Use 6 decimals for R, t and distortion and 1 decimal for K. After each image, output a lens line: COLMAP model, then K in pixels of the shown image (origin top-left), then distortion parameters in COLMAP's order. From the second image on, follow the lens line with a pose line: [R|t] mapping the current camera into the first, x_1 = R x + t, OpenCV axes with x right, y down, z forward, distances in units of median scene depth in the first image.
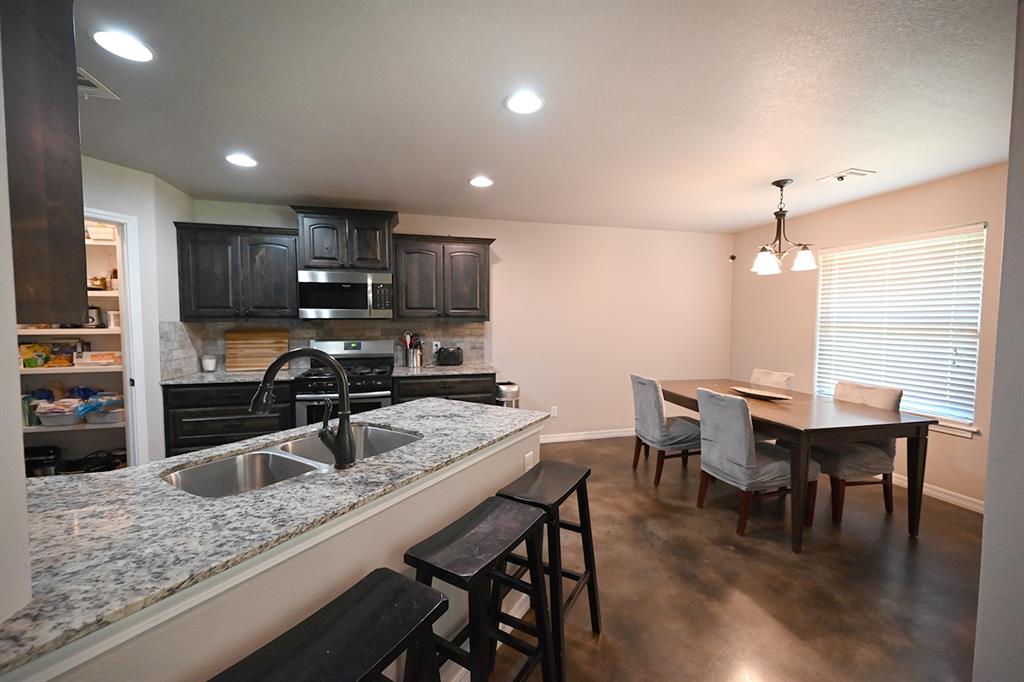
lens RADIAL K [[402.5, 0, 515.6], [0, 402.5, 341.2], [0, 0, 1]] dist [0.002108, -0.000657]
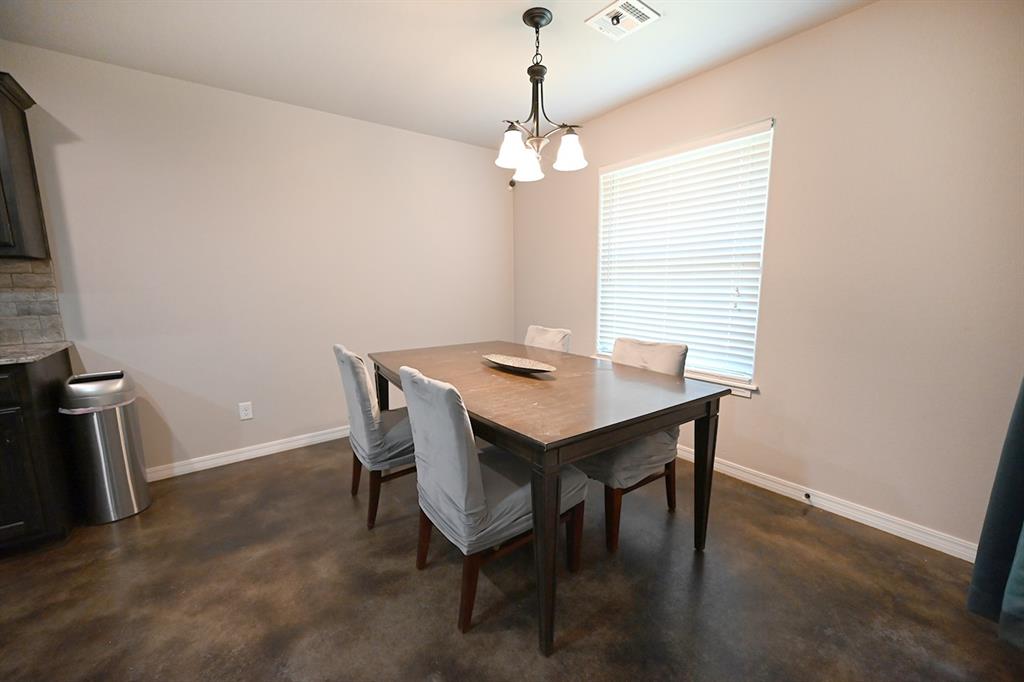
lens RADIAL K [[402.5, 0, 514.6], [0, 402.5, 341.8], [0, 0, 1]] dist [0.002108, -0.000657]
pose [[0.922941, -0.066622, 0.379134, 0.374449], [0.031043, 0.994583, 0.099200, 0.031647], [-0.383689, -0.079787, 0.920009, 0.425009]]
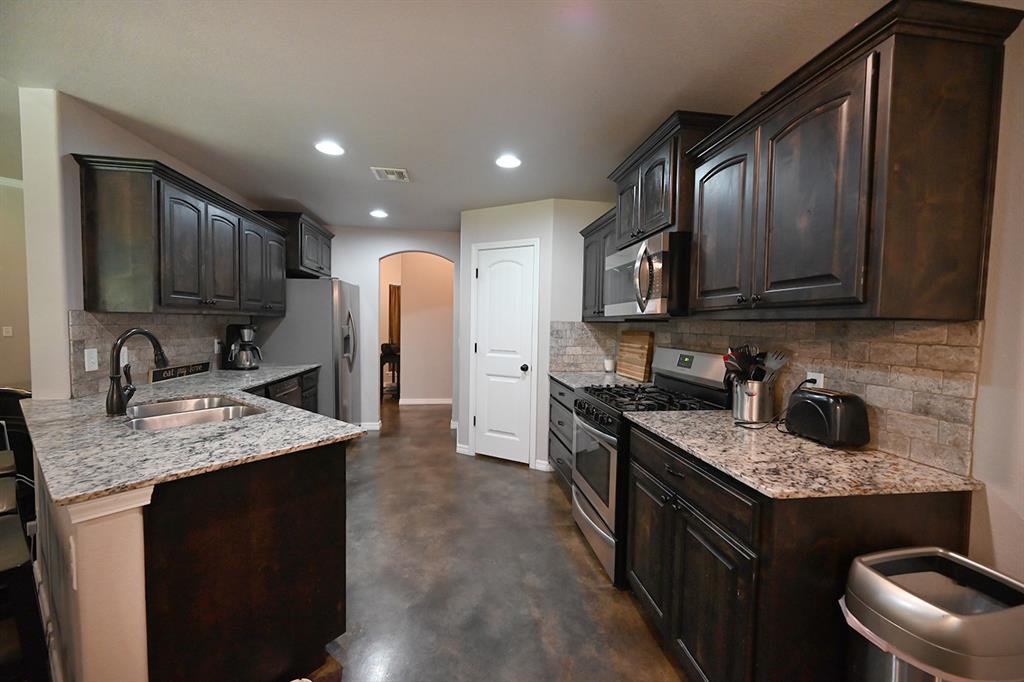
lens RADIAL K [[402.5, 0, 513.3], [0, 402.5, 341.1], [0, 0, 1]] dist [0.002108, -0.000657]
pose [[-0.126032, 0.040257, -0.991209, 0.316358], [-0.064647, 0.996719, 0.048701, -0.040386], [0.989918, 0.070217, -0.123016, 1.040571]]
